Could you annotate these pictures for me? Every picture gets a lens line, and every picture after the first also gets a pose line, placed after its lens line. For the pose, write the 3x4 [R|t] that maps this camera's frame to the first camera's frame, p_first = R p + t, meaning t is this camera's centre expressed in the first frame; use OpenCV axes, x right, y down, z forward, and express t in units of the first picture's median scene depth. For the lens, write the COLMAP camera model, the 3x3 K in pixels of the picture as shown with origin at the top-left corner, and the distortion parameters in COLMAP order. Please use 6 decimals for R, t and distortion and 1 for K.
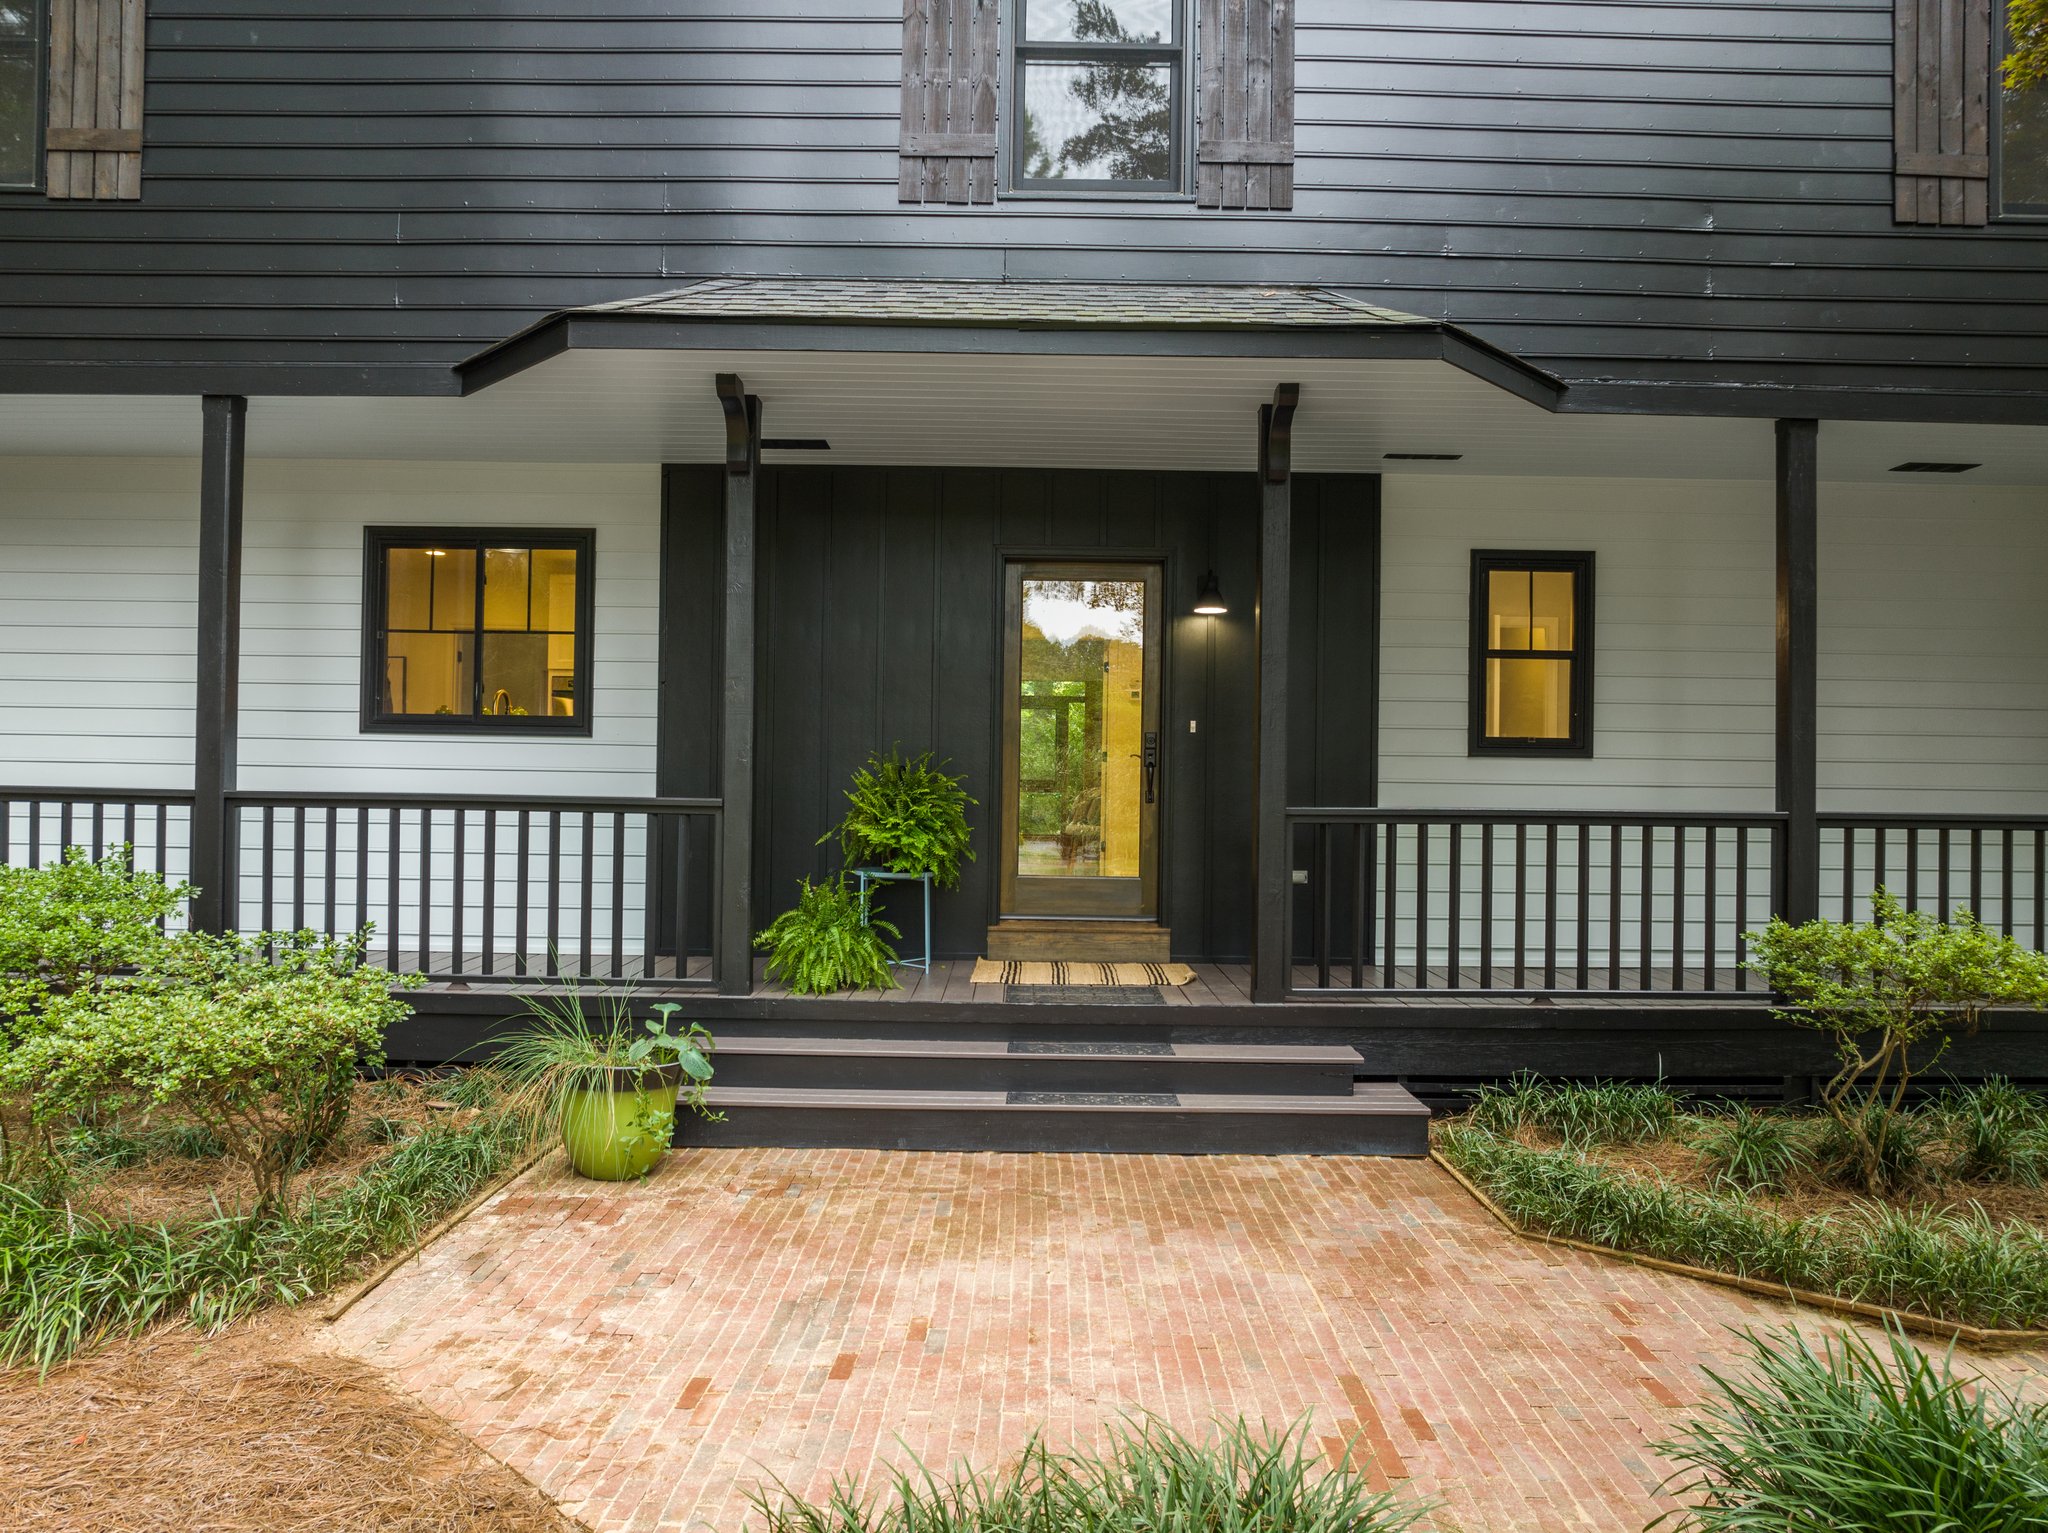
lens RADIAL K [[1456.4, 0, 1027.6], [0, 1456.4, 805.4], [0, 0, 1]] dist [-0.062895, 0.022295]
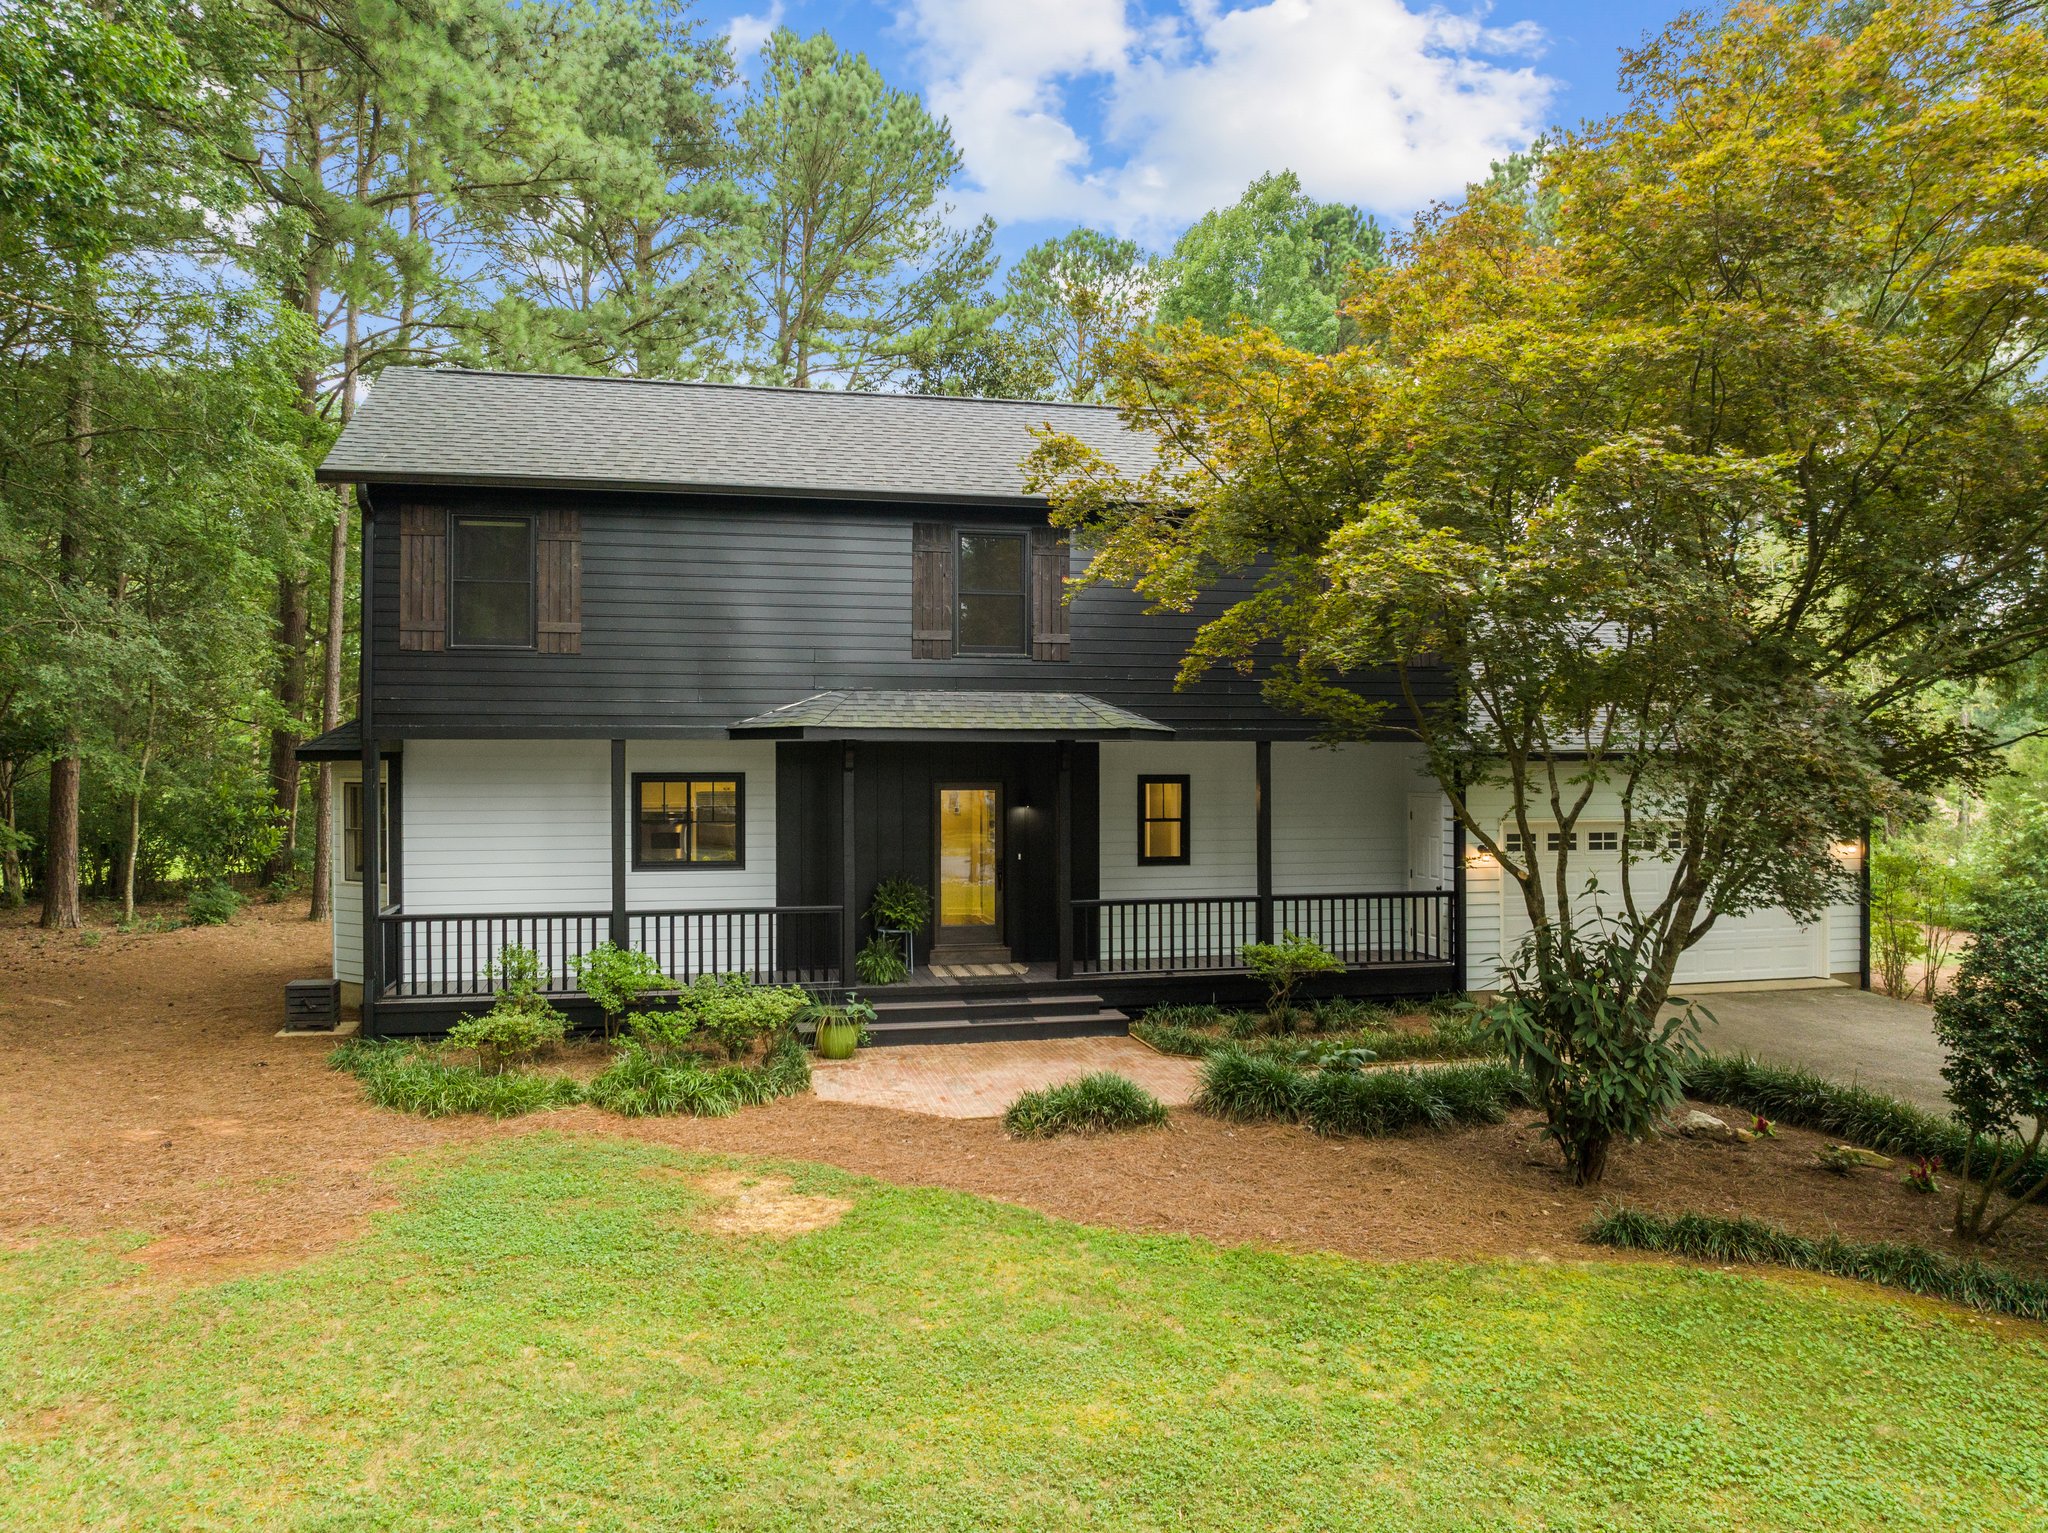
lens RADIAL K [[1456.4, 0, 1037.8], [0, 1456.4, 760.8], [0, 0, 1]] dist [-0.062895, 0.022295]
pose [[0.971787, -0.014823, 0.235394, -0.432015], [0.016937, 0.999832, -0.006962, -0.210095], [-0.235252, 0.010753, 0.971875, -1.334563]]
